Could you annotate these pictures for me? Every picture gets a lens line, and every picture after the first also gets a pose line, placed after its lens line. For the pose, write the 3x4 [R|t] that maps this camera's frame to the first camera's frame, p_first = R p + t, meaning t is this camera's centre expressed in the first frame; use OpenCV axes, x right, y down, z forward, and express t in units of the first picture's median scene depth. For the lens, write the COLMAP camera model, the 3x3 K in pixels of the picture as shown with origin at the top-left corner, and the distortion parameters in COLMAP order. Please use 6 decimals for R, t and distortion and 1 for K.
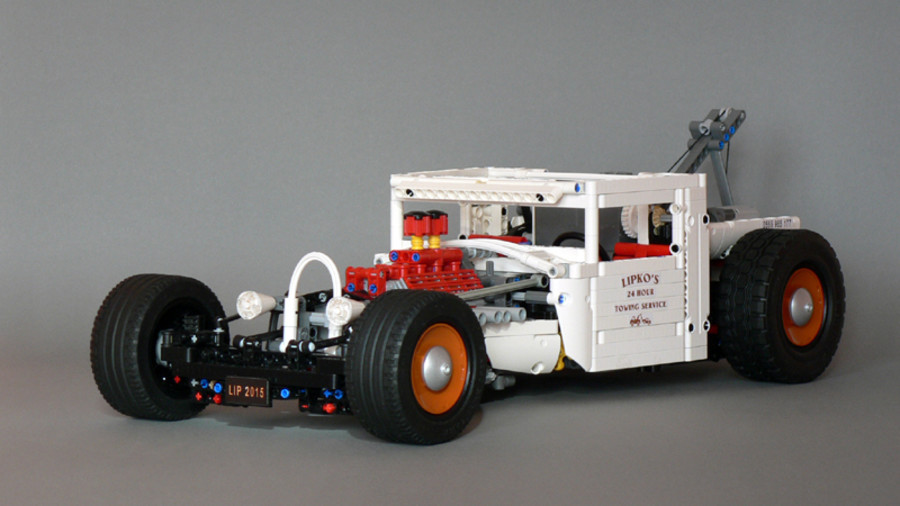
lens RADIAL K [[3515.3, 0, 450.0], [0, 3515.3, 252.8], [0, 0, 1]] dist [-0.065154, 0.000000]
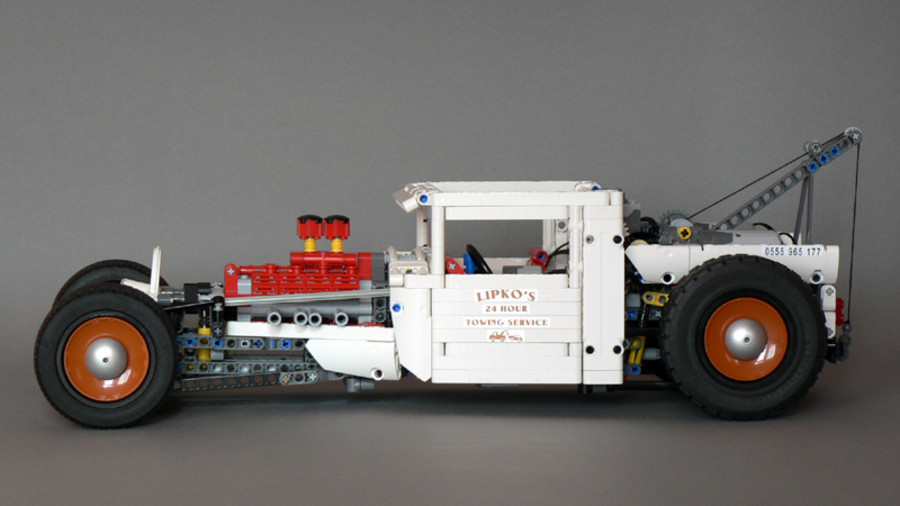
lens RADIAL K [[3515.3, 0, 453.7], [0, 3515.3, 251.2], [0, 0, 1]] dist [-0.065154, 0.000000]
pose [[0.659628, 0.046393, -0.750159, 0.782467], [-0.051638, 0.998532, 0.016347, -0.020024], [0.749816, 0.027954, 0.661055, 0.335408]]
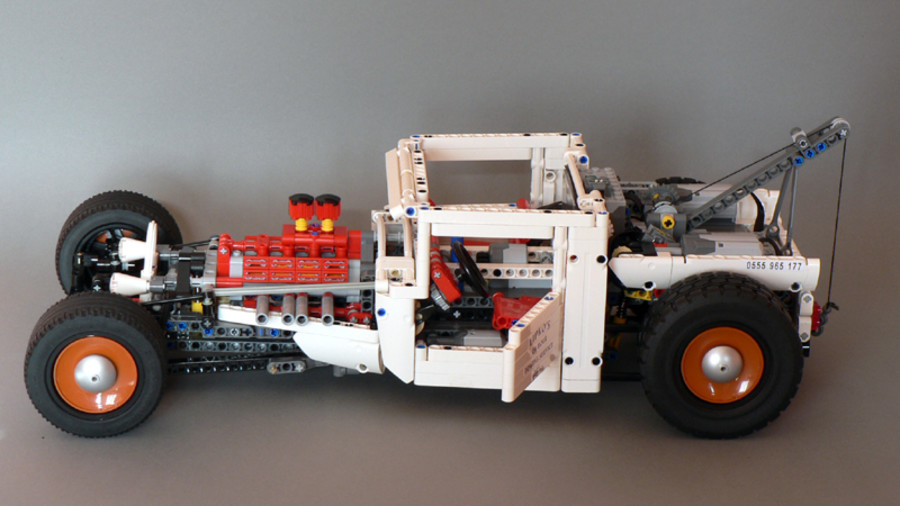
lens RADIAL K [[2441.2, 0, 442.2], [0, 2441.2, 257.9], [0, 0, 1]] dist [-0.004794, 0.000000]
pose [[0.638557, 0.277029, -0.717984, 0.540627], [-0.077684, 0.951399, 0.298001, -0.212102], [0.765644, -0.134514, 0.629043, 0.552226]]
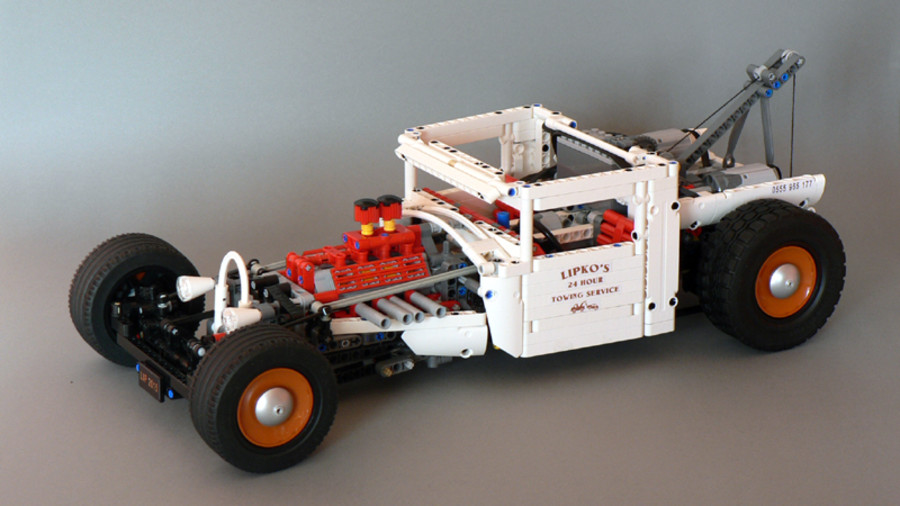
lens RADIAL K [[2441.2, 0, 449.2], [0, 2441.2, 252.6], [0, 0, 1]] dist [-0.004794, 0.000000]
pose [[0.924696, 0.123865, -0.359993, 0.279656], [-0.024935, 0.963266, 0.267388, -0.192759], [0.379890, -0.238276, 0.893817, 0.327575]]
